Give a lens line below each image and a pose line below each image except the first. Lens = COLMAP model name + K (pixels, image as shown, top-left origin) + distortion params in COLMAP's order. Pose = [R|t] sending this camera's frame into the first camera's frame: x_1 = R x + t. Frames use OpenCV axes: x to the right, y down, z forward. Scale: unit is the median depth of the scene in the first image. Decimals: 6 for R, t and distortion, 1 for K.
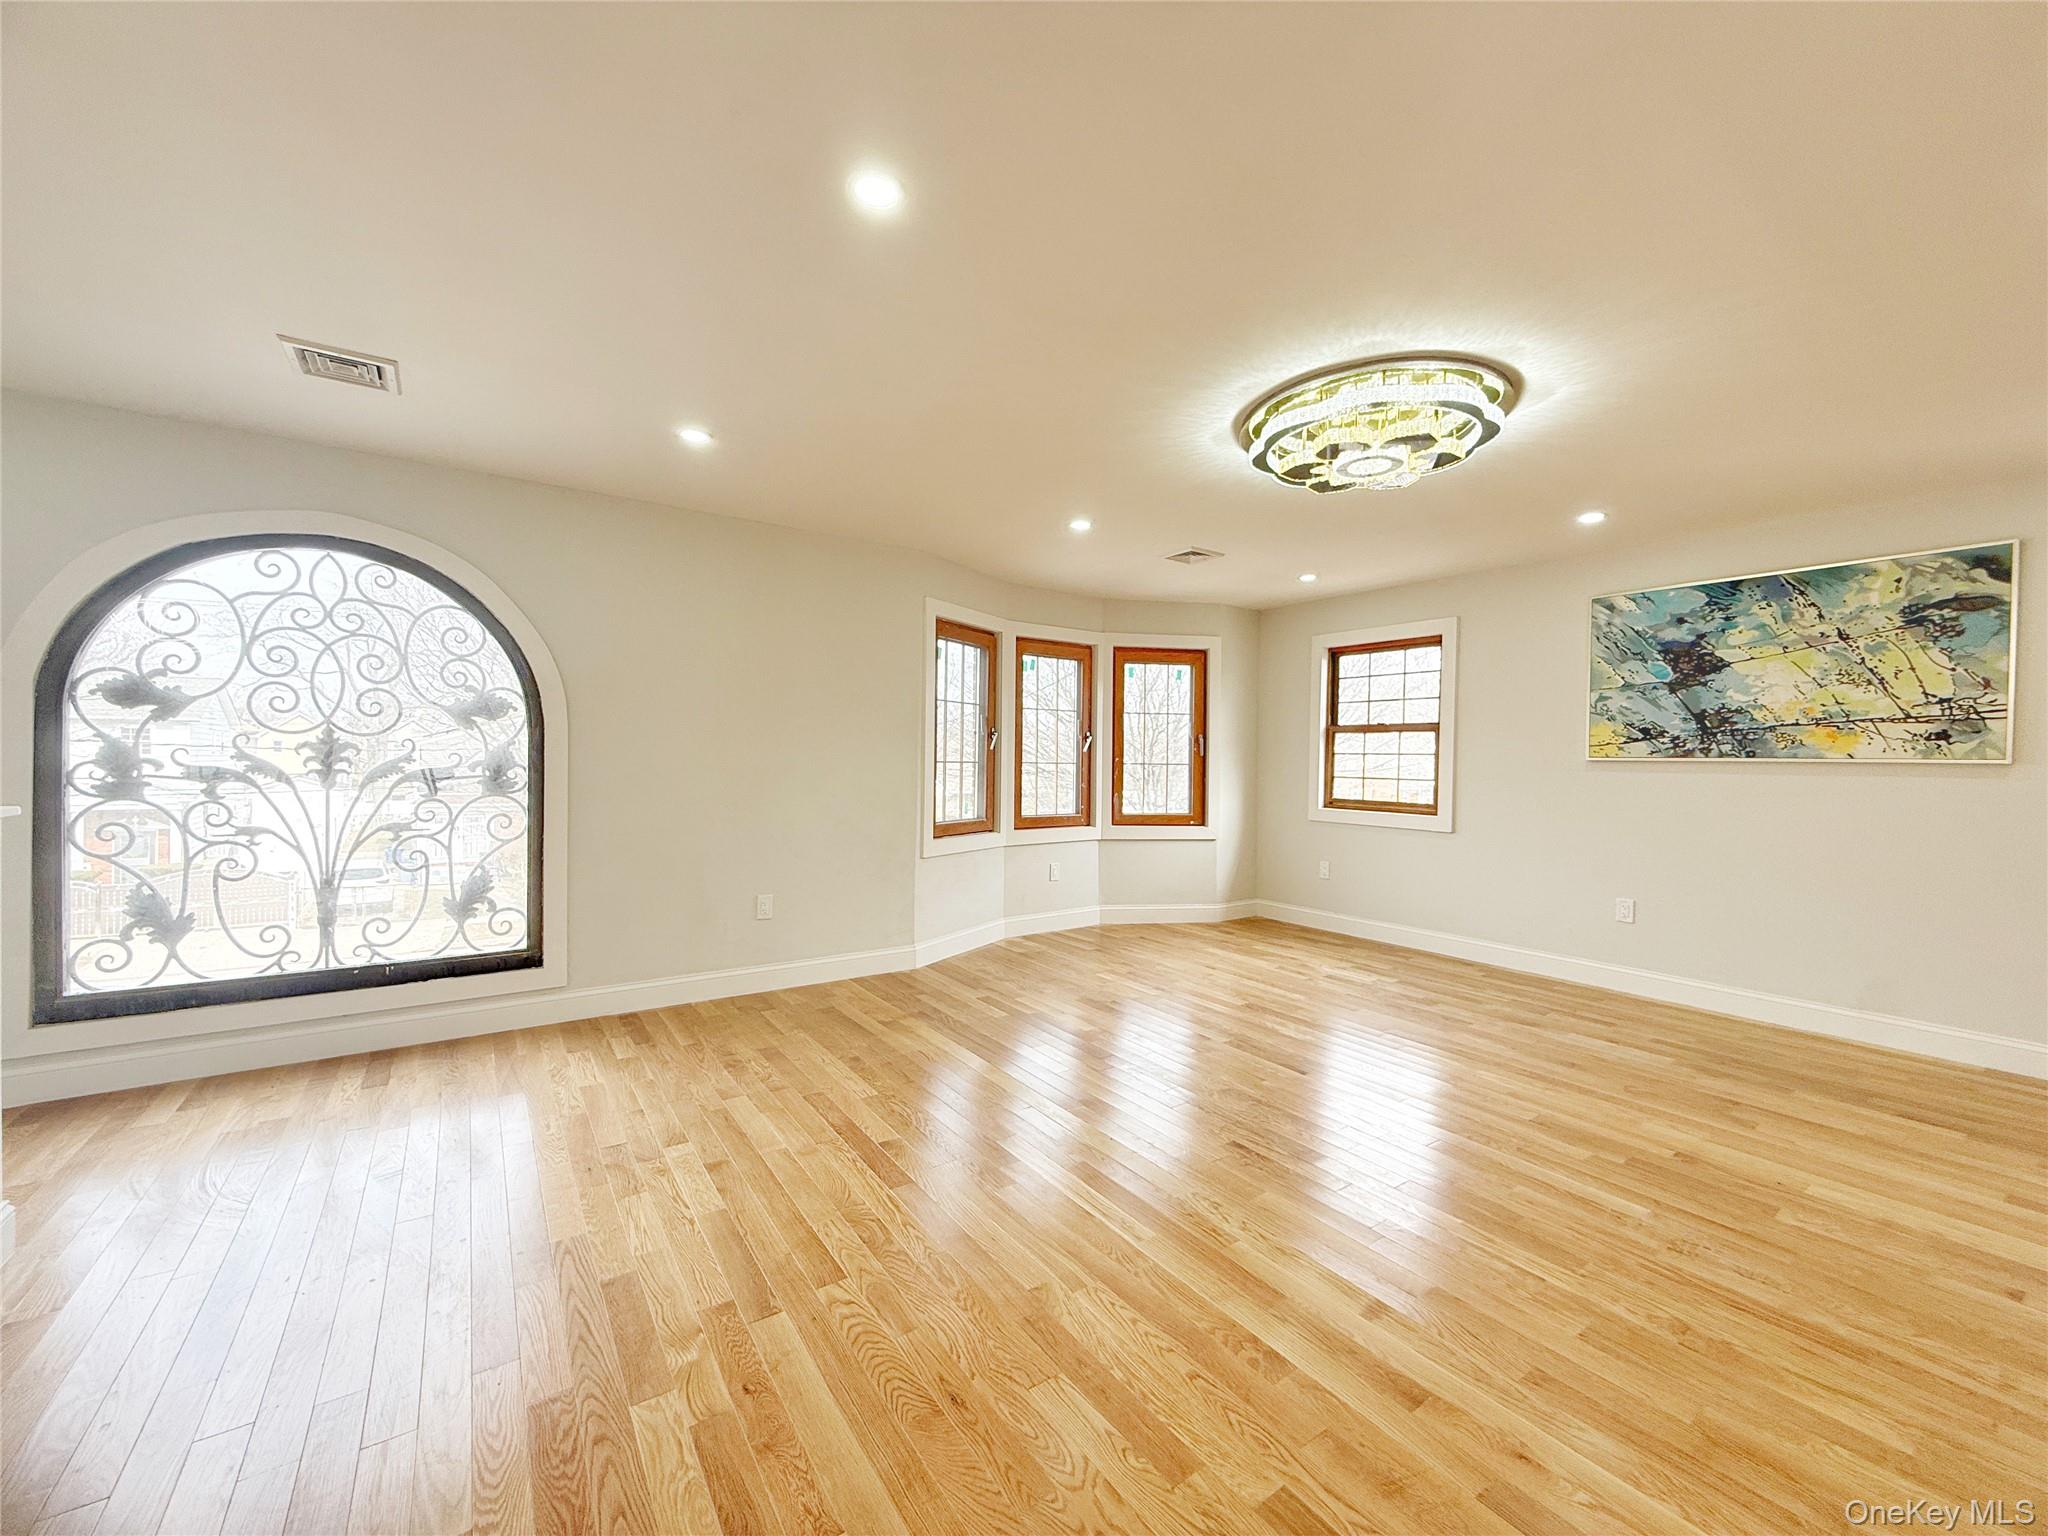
lens RADIAL K [[811.0, 0, 1022.1], [0, 811.0, 769.8], [0, 0, 1]] dist [-0.000269, 0.000139]
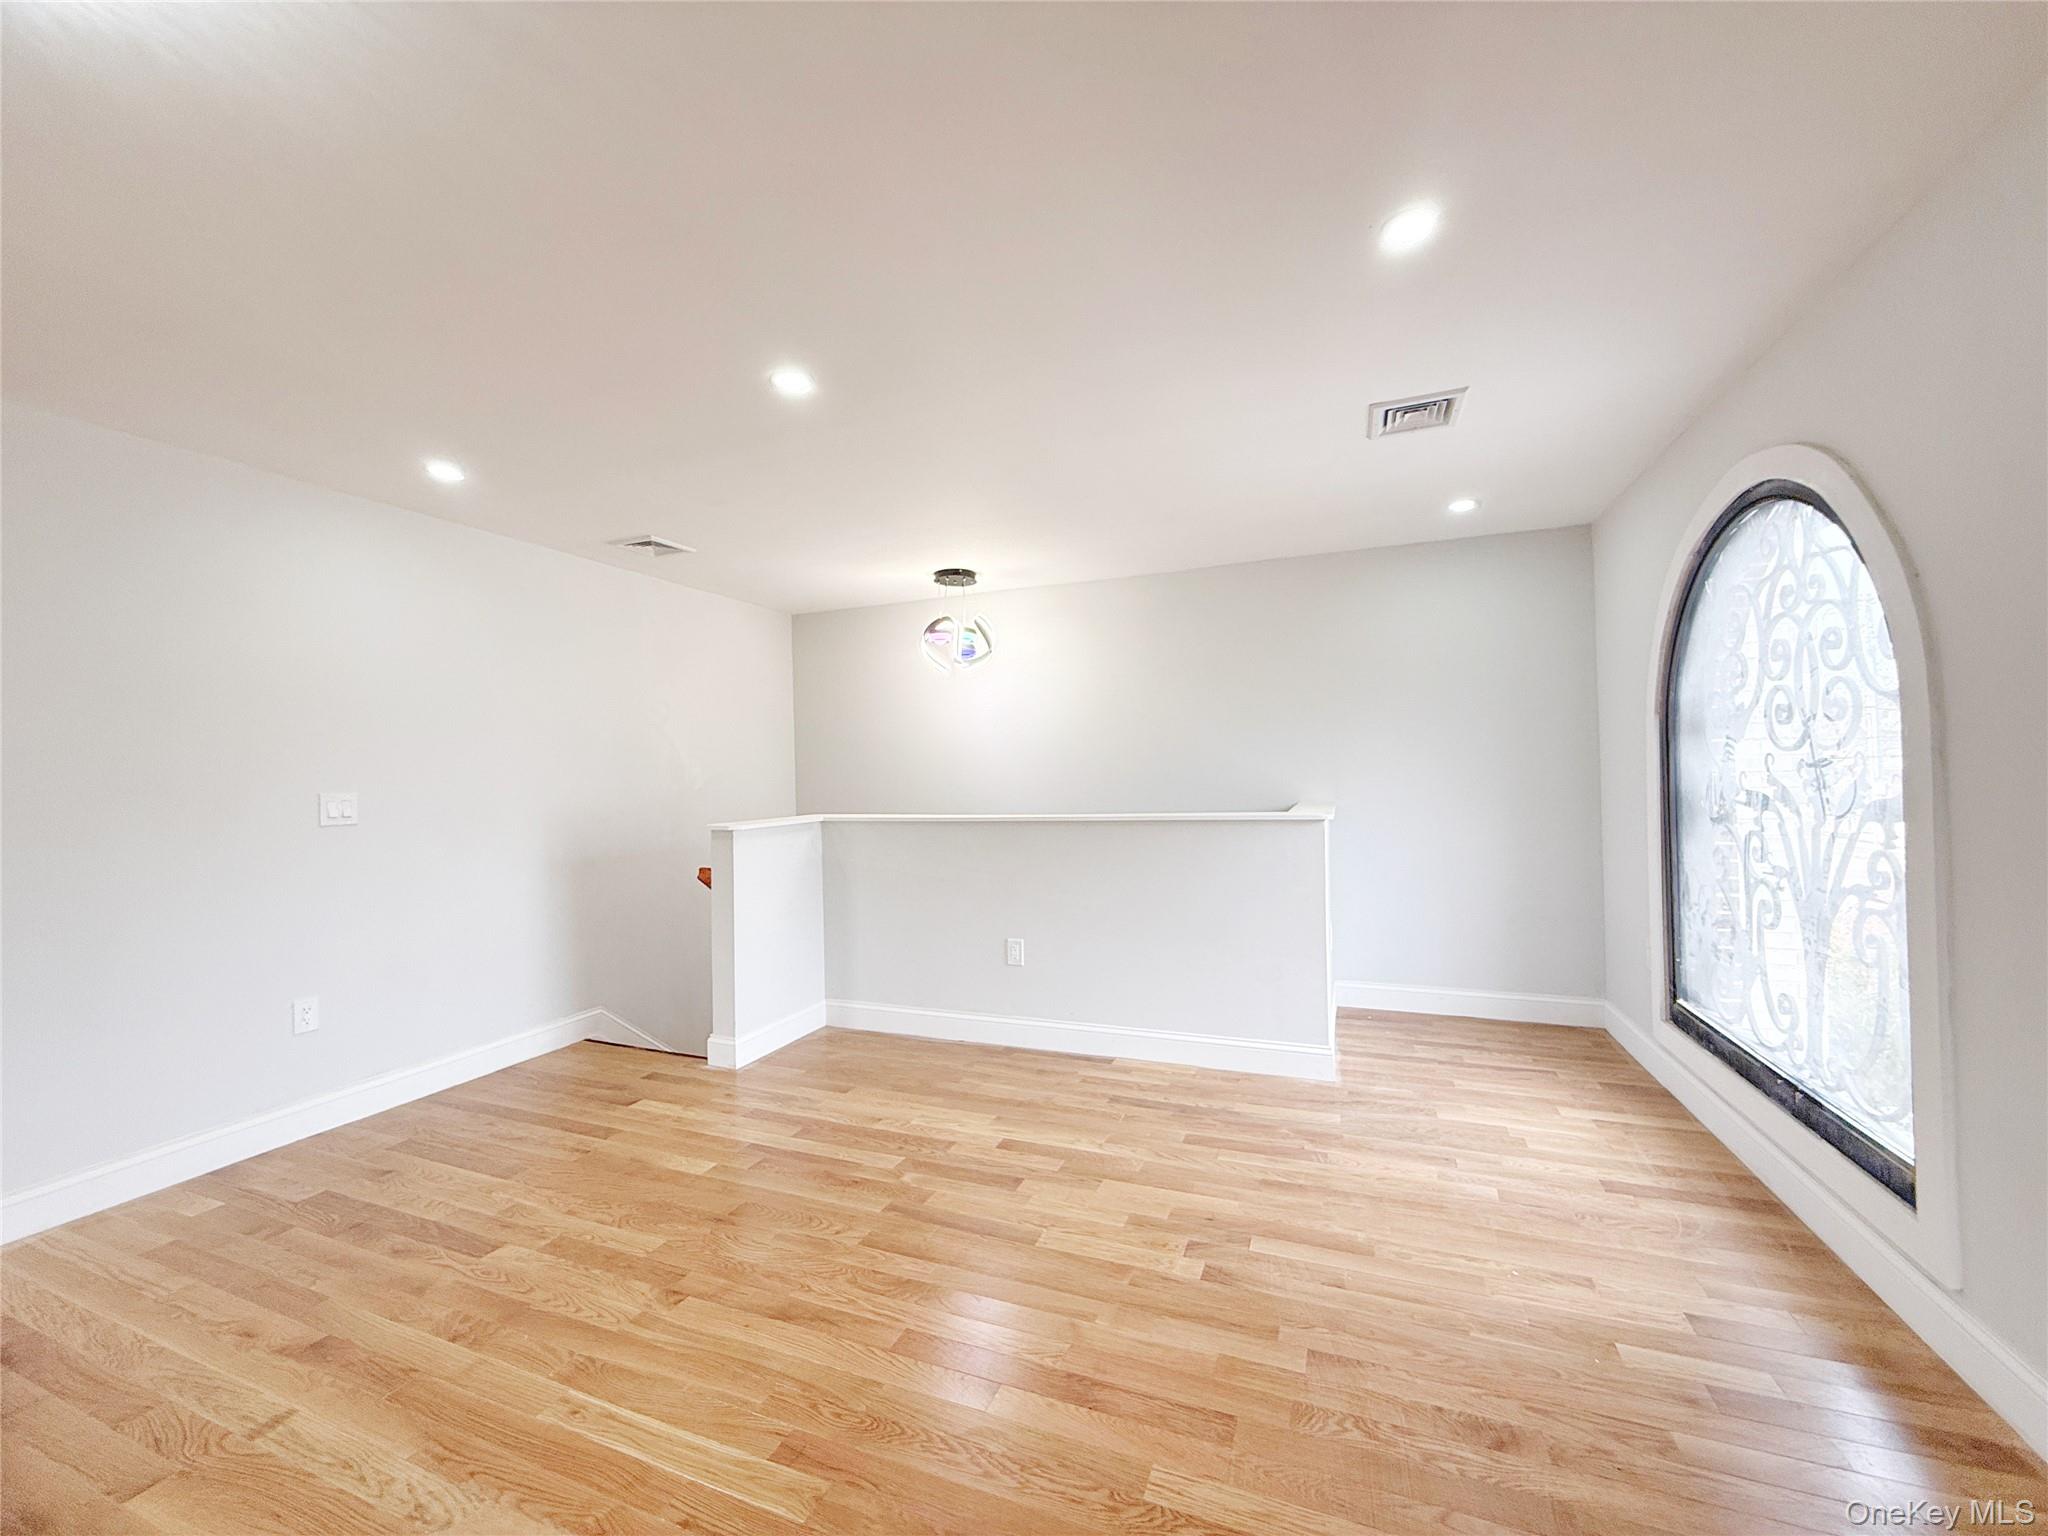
lens RADIAL K [[811.0, 0, 1017.6], [0, 811.0, 770.8], [0, 0, 1]] dist [-0.000269, 0.000139]
pose [[-0.836320, 0.000581, -0.548242, 0.114024], [0.004193, 0.999977, -0.005335, -0.020782], [0.548226, -0.006760, -0.836303, 1.052232]]
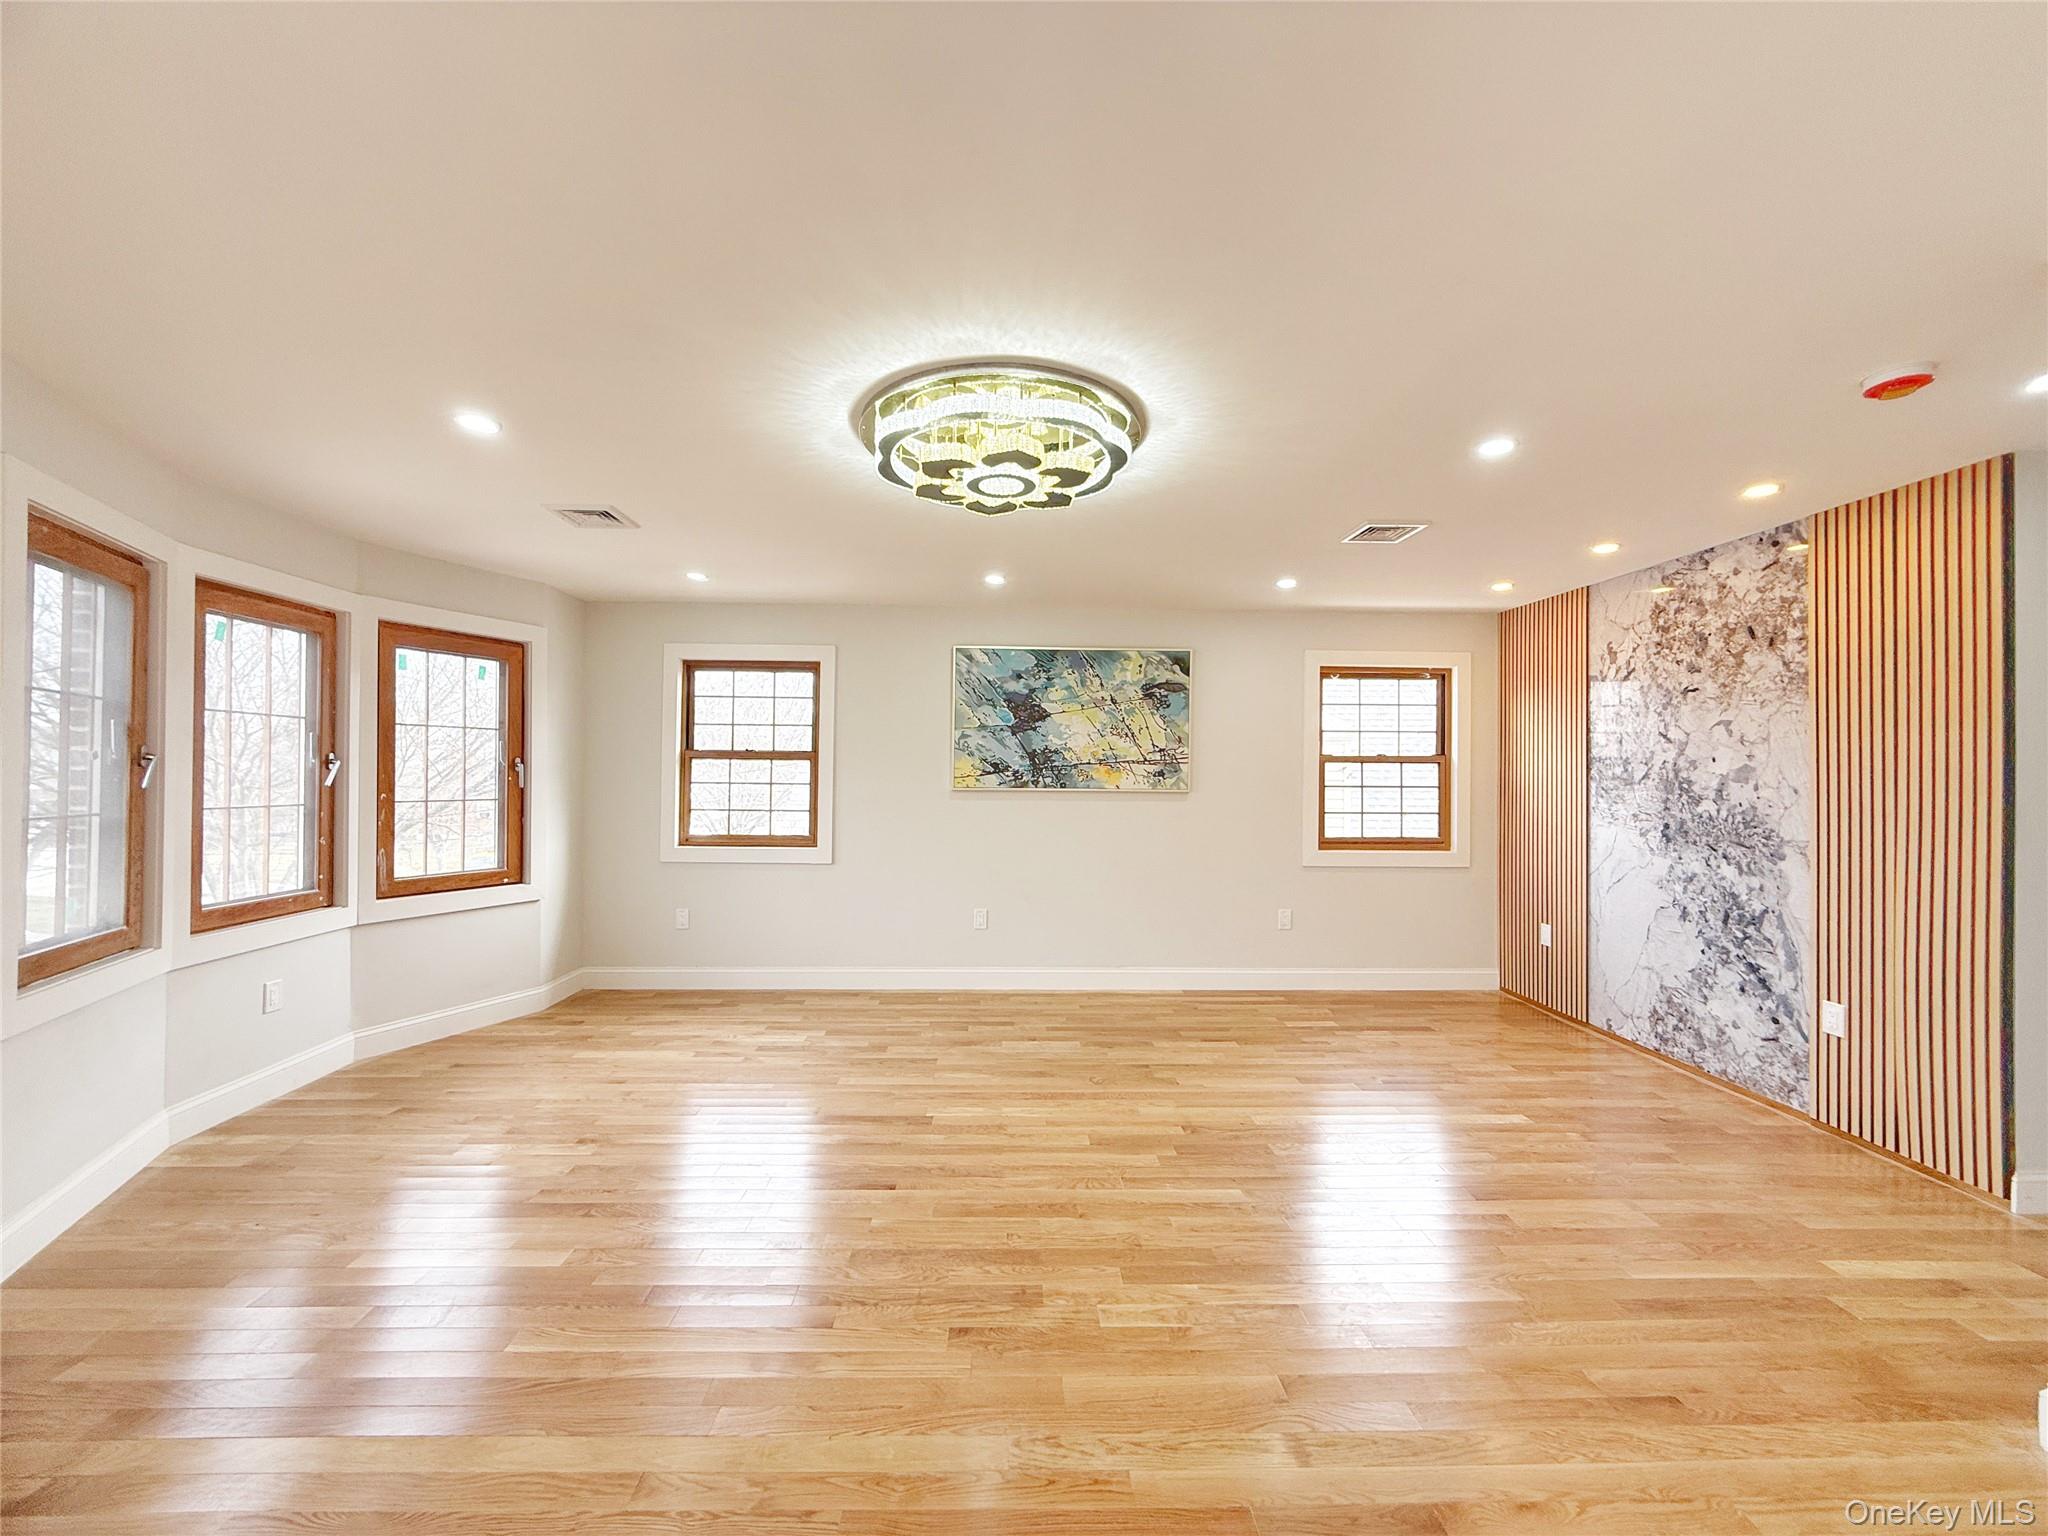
lens RADIAL K [[811.0, 0, 1019.8], [0, 811.0, 768.5], [0, 0, 1]] dist [-0.000269, 0.000139]
pose [[0.546028, -0.000002, 0.837767, -0.231262], [0.010208, 0.999926, -0.006651, -0.039601], [-0.837705, 0.012183, 0.545988, 0.362835]]
